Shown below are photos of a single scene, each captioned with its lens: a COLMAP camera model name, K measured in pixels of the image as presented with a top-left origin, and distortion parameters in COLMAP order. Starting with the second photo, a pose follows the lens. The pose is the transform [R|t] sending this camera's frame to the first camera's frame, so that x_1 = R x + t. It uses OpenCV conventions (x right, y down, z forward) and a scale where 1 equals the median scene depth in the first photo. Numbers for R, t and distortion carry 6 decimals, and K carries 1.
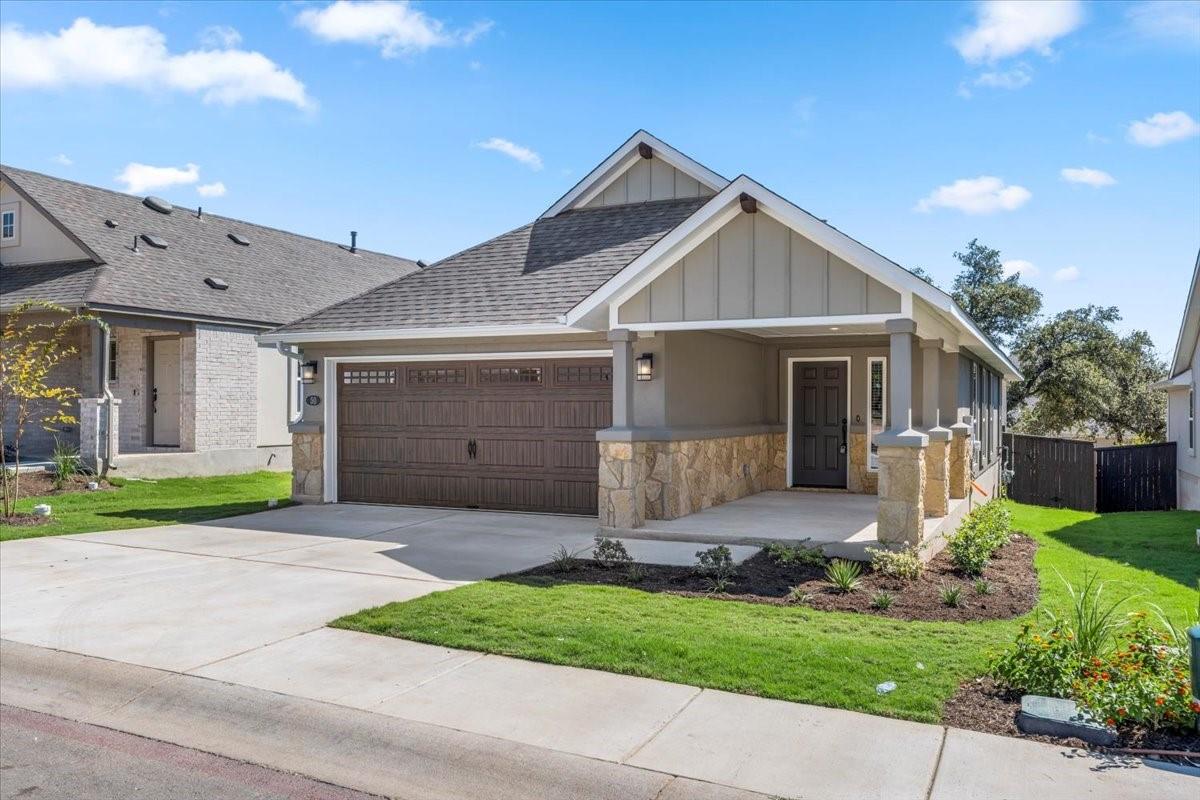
lens RADIAL K [[980.3, 0, 592.1], [0, 980.3, 398.0], [0, 0, 1]] dist [-0.005475, -0.001581]
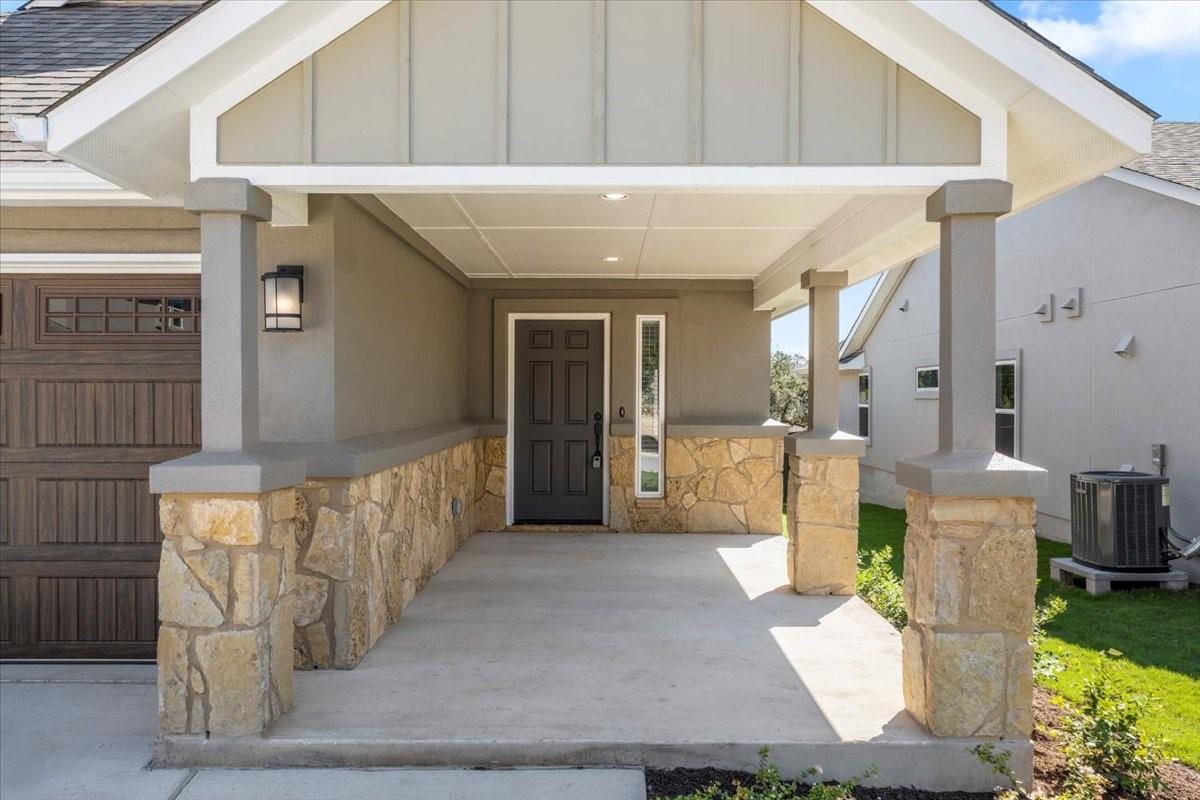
lens RADIAL K [[921.1, 0, 600.5], [0, 921.1, 399.9], [0, 0, 1]] dist [-0.000365, 0.004437]
pose [[0.902664, -0.002552, 0.430337, 0.006708], [-0.005341, 0.999839, 0.017134, 0.003385], [-0.430312, -0.017765, 0.902505, 0.536443]]
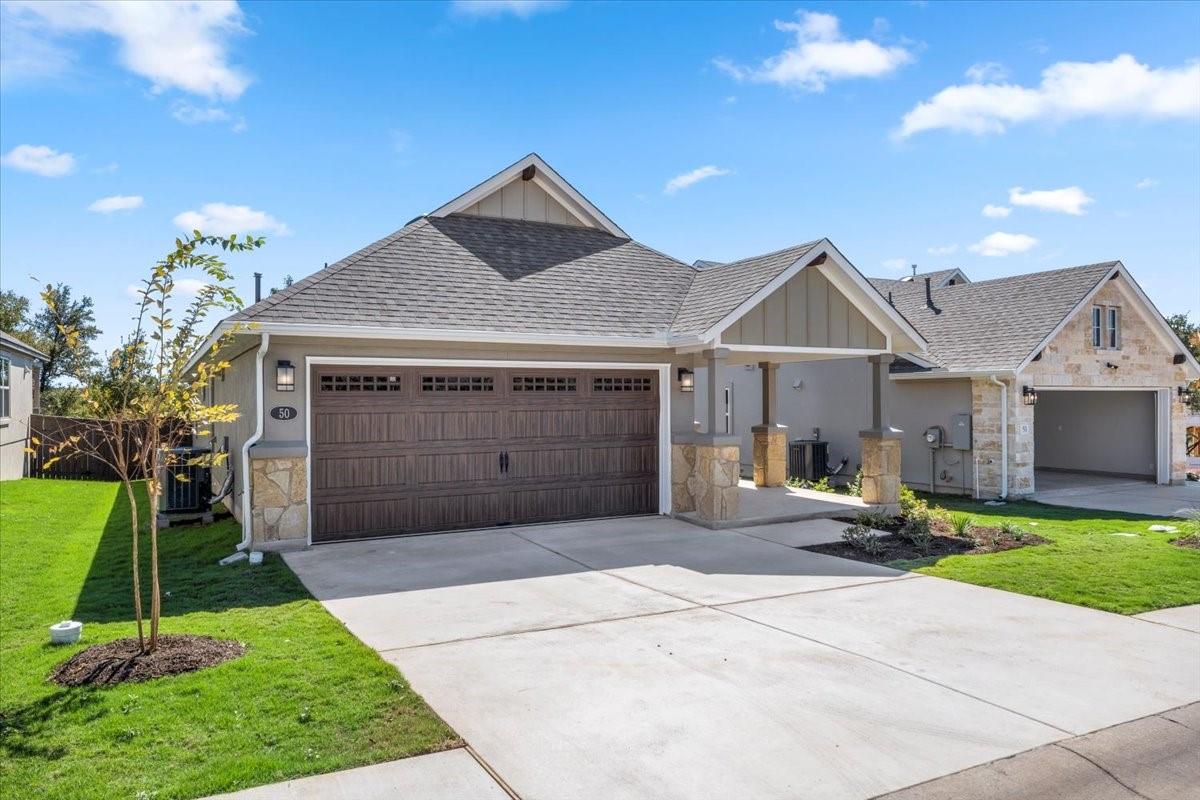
lens RADIAL K [[813.8, 0, 597.9], [0, 813.8, 405.7], [0, 0, 1]] dist [-0.003220, -0.000023]
pose [[0.574205, -0.010363, 0.818646, -0.705377], [-0.000268, 0.999917, 0.012845, -0.011956], [-0.818712, -0.007595, 0.574155, 0.481827]]
